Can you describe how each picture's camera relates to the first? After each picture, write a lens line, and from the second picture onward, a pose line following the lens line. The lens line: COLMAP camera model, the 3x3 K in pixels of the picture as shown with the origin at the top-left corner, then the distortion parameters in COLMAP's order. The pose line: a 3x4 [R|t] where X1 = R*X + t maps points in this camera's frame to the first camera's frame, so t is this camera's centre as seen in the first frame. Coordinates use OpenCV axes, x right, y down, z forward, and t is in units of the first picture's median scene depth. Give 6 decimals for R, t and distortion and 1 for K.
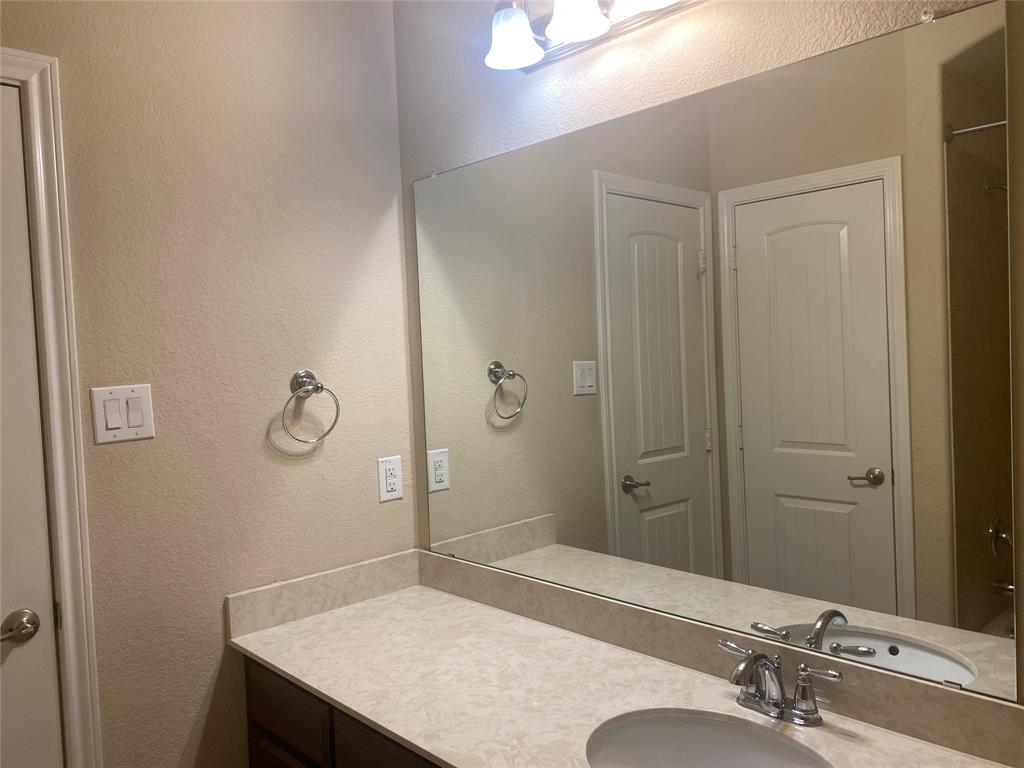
lens RADIAL K [[774.3, 0, 512.7], [0, 774.3, 385.0], [0, 0, 1]] dist [0.033013, -0.037252]
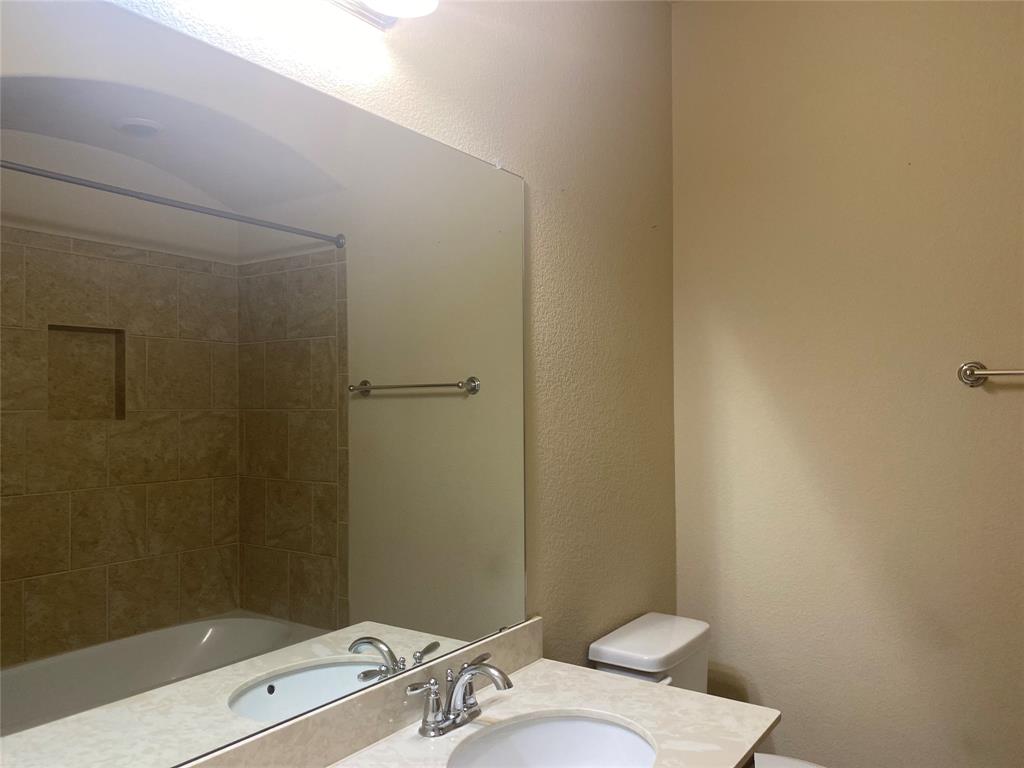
lens RADIAL K [[774.3, 0, 512.8], [0, 774.3, 386.0], [0, 0, 1]] dist [0.033013, -0.037252]
pose [[-0.194558, 0.056234, 0.979278, -0.614870], [0.041546, 0.997932, -0.049051, 0.003560], [-0.980011, 0.031141, -0.196491, 0.887326]]
